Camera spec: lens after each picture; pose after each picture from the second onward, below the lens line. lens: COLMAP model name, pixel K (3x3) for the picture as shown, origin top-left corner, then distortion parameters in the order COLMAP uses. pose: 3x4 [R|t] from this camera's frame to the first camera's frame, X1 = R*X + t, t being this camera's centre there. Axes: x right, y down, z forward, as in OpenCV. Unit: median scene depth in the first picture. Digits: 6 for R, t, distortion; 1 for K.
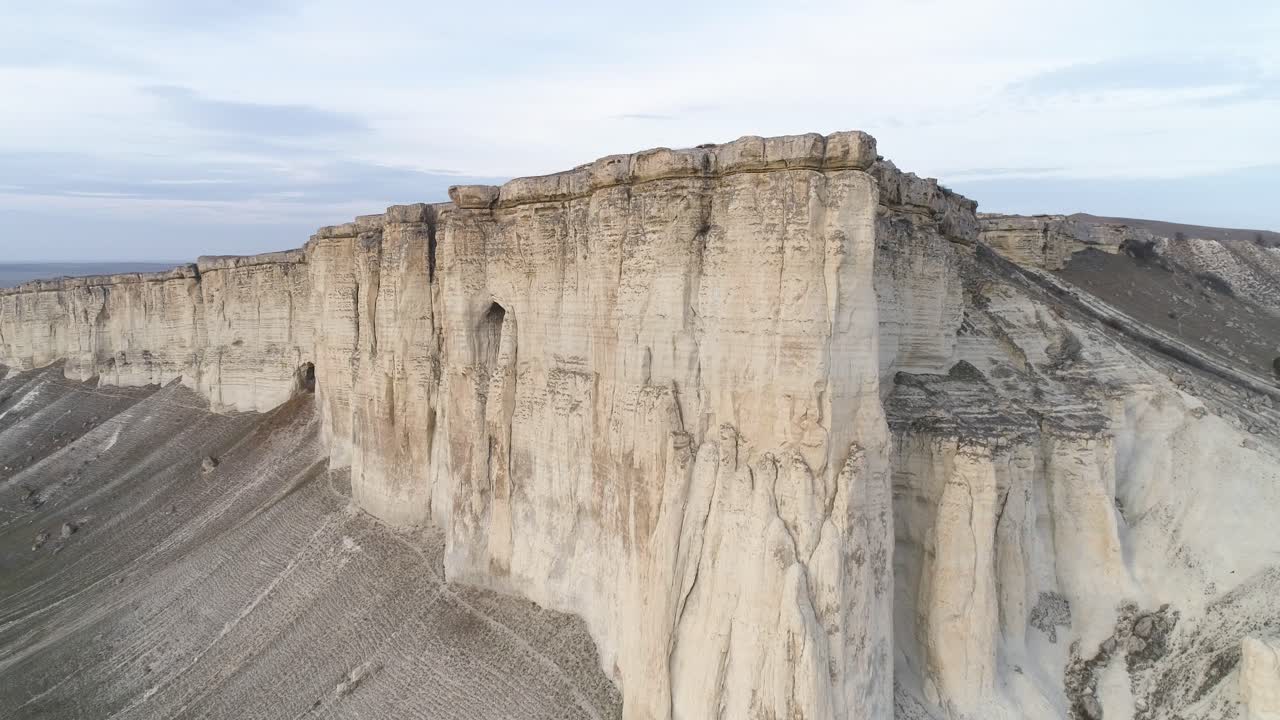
lens RADIAL K [[933.4, 0, 640.4], [0, 933.4, 359.3], [0, 0, 1]] dist [-0.006562, -0.000383]
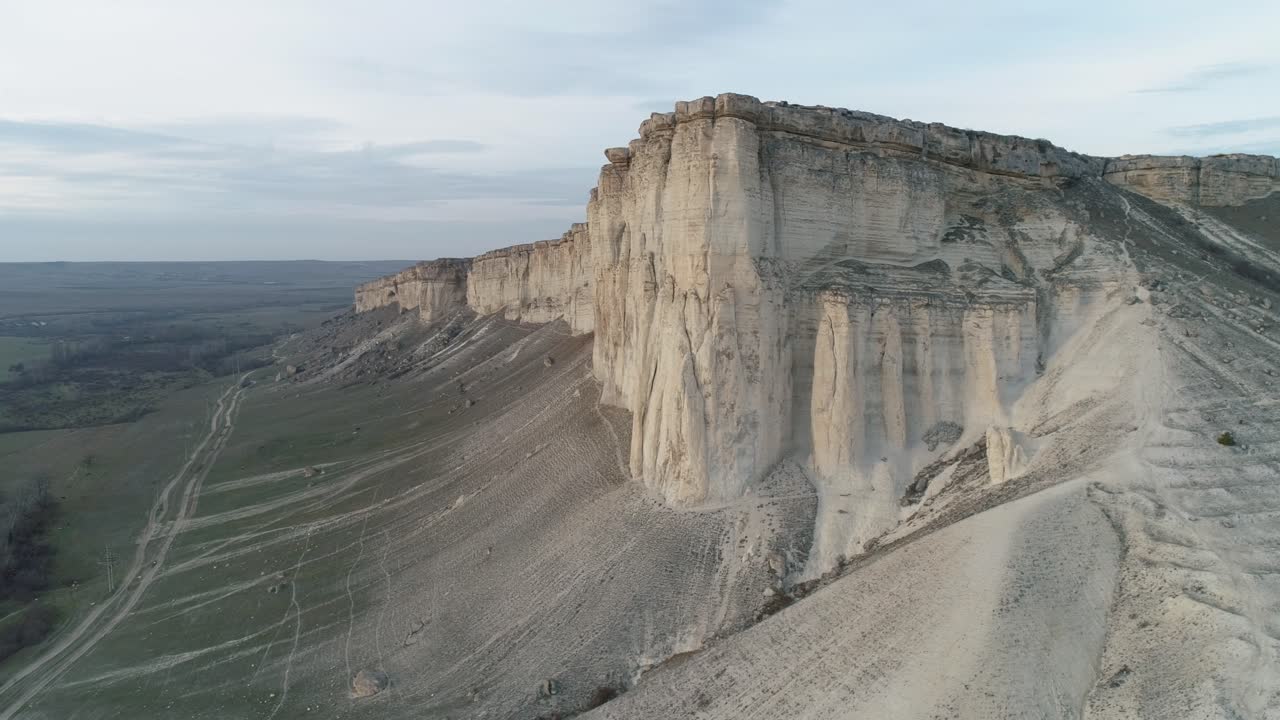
lens RADIAL K [[933.4, 0, 639.9], [0, 933.4, 359.6], [0, 0, 1]] dist [-0.006562, -0.000383]
pose [[0.880869, 0.046020, -0.471118, 0.675507], [-0.043823, 0.998917, 0.015638, 0.158065], [0.471328, 0.006871, 0.881931, -0.401591]]
